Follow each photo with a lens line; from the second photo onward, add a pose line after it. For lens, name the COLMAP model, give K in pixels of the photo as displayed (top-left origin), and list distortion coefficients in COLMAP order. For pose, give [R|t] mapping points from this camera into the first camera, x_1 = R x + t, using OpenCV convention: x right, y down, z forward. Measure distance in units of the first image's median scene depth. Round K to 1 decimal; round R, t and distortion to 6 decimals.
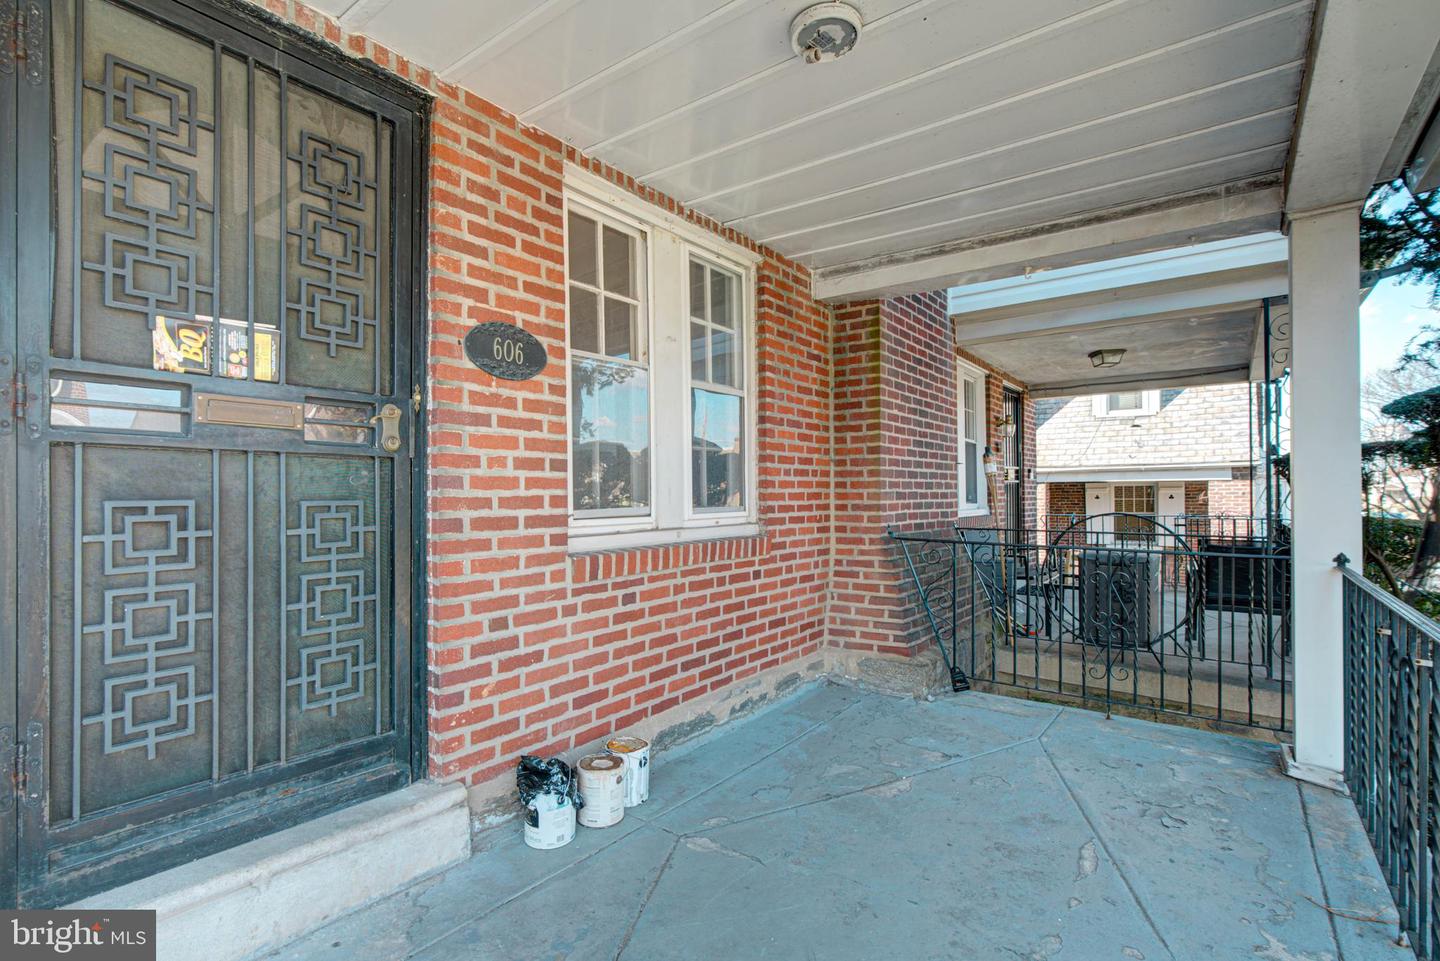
lens RADIAL K [[689.4, 0, 716.8], [0, 689.4, 497.5], [0, 0, 1]] dist [-0.001876, 0.000507]
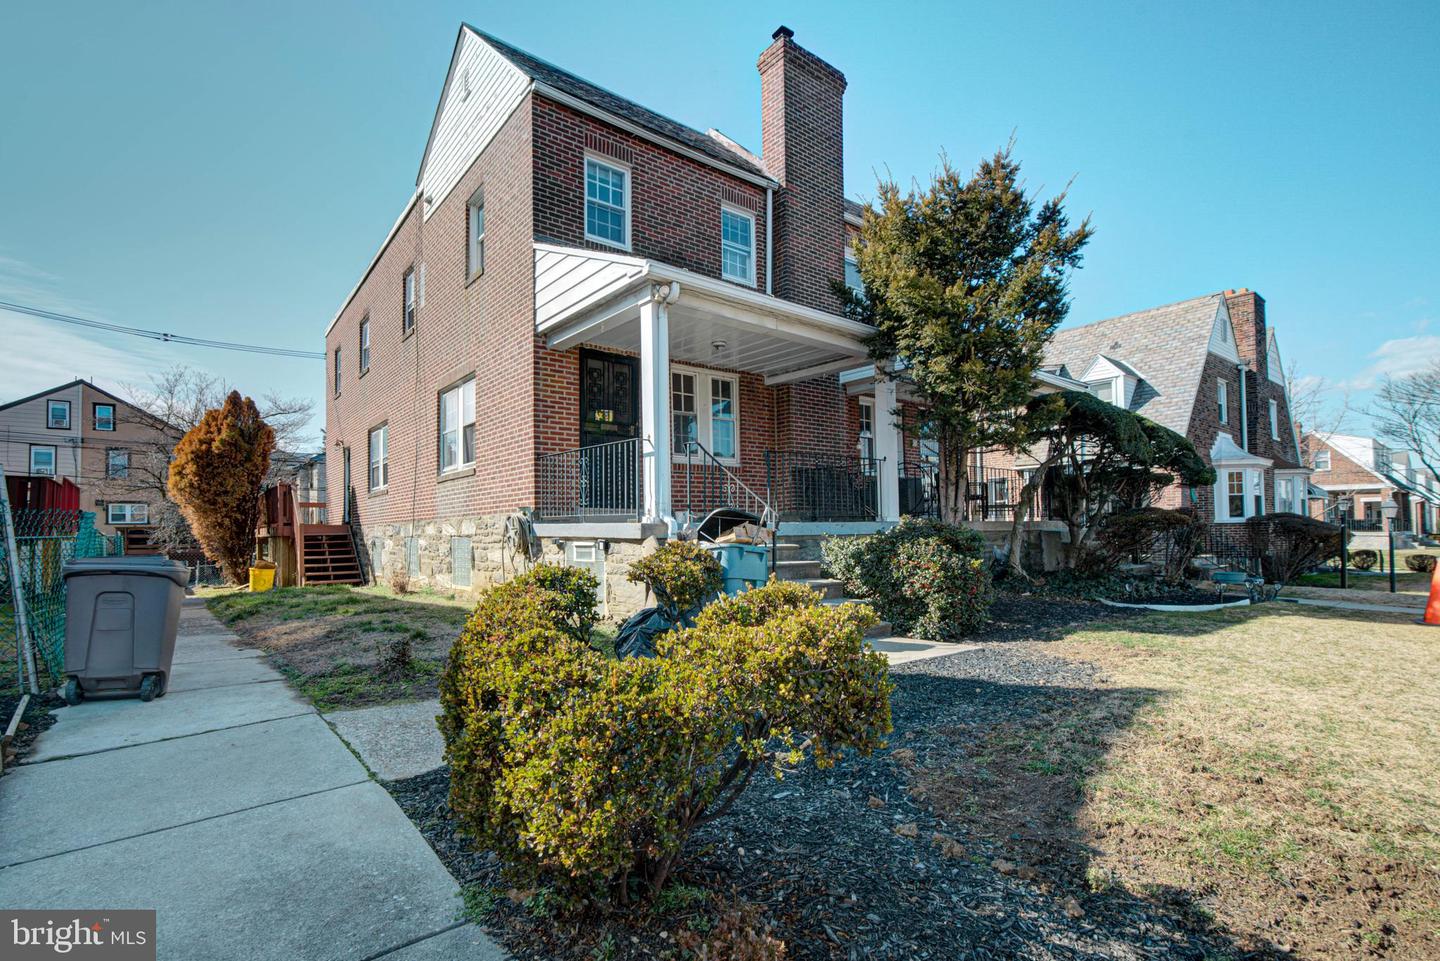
lens RADIAL K [[685.1, 0, 722.1], [0, 685.1, 516.3], [0, 0, 1]] dist [-0.001203, 0.000355]
pose [[0.969635, -0.016583, -0.243993, 0.774792], [0.010184, 0.999571, -0.027463, 0.383737], [0.244344, 0.024144, 0.969388, -2.085811]]
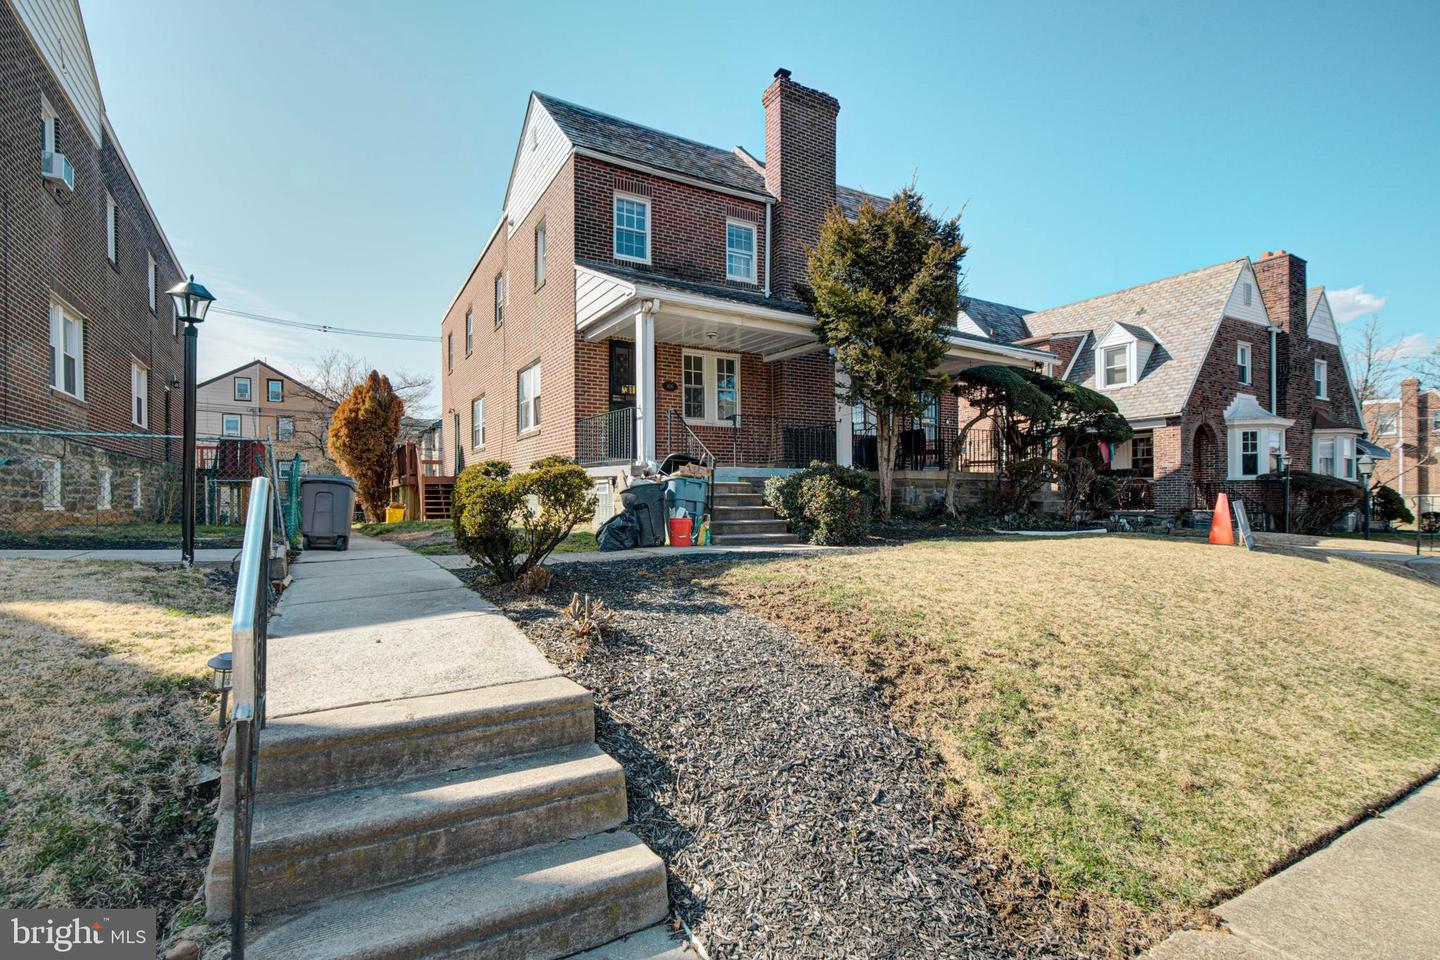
lens RADIAL K [[683.6, 0, 717.4], [0, 683.6, 498.5], [0, 0, 1]] dist [0.000130, 0.000146]
pose [[0.922106, 0.000424, -0.386937, 1.535852], [-0.001055, 0.999998, -0.001417, 0.493957], [0.386936, 0.001715, 0.922105, -2.770842]]
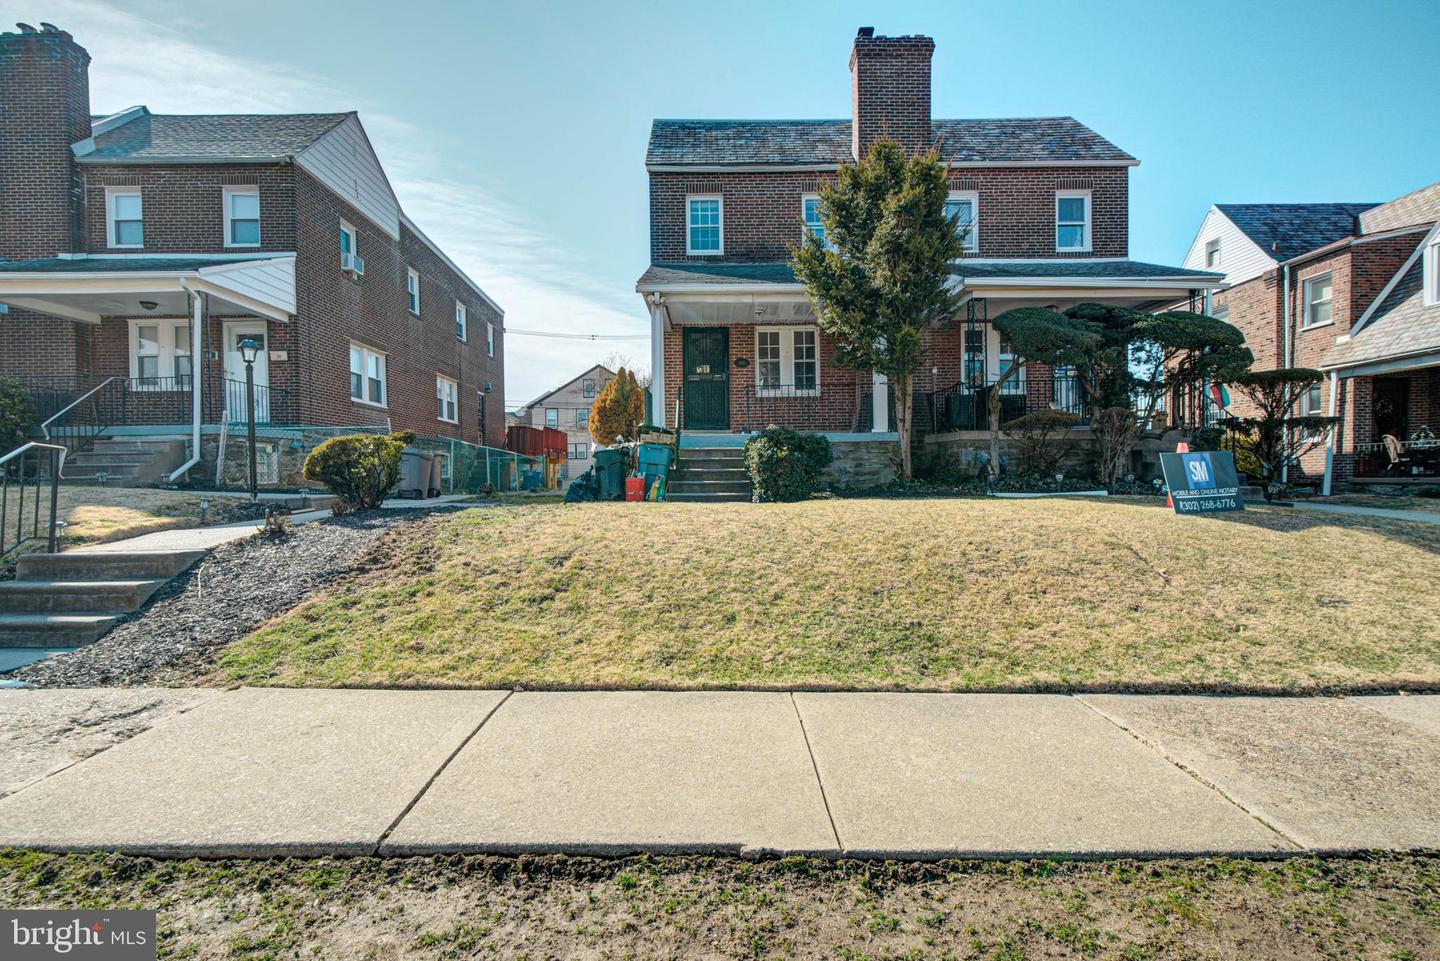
lens RADIAL K [[678.2, 0, 711.1], [0, 678.2, 494.5], [0, 0, 1]] dist [0.000808, 0.000458]
pose [[0.602358, 0.017980, -0.798023, 3.058402], [0.005670, 0.999625, 0.026802, 0.558646], [0.798206, -0.020669, 0.602030, -2.016428]]
